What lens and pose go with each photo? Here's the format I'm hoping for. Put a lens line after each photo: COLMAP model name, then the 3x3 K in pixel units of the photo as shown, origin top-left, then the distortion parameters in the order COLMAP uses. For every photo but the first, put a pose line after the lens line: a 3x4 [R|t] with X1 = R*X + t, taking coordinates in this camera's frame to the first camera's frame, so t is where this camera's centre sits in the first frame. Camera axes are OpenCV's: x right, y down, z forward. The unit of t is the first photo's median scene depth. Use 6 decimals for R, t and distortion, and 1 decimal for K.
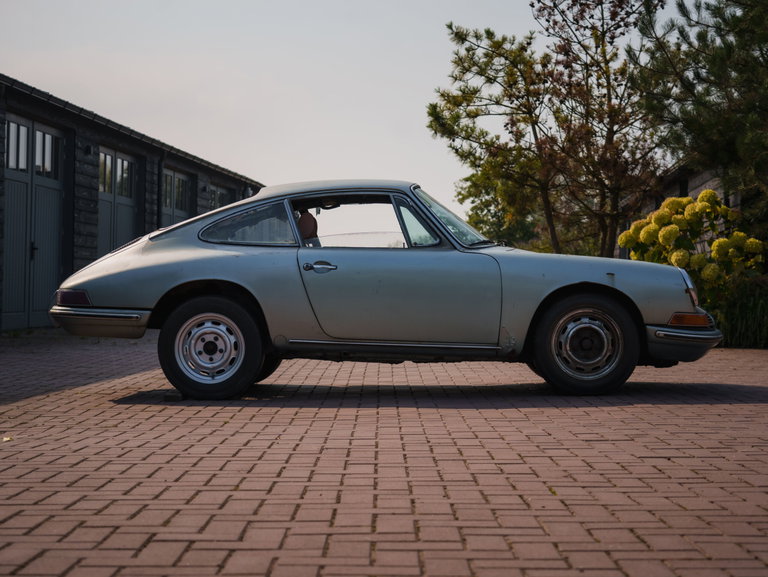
lens RADIAL K [[1252.4, 0, 389.0], [0, 1252.4, 288.4], [0, 0, 1]] dist [0.084250, 0.000000]
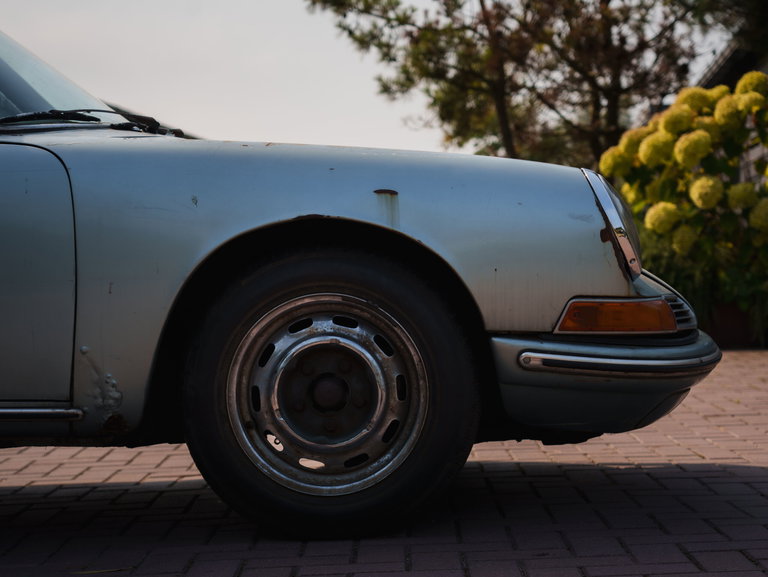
lens RADIAL K [[1460.6, 0, 381.0], [0, 1460.6, 287.3], [0, 0, 1]] dist [0.094534, 0.000000]
pose [[0.999128, -0.025844, -0.032780, 0.186763], [0.026370, 0.999529, 0.015723, 0.008578], [0.032358, -0.016574, 0.999339, 0.589506]]
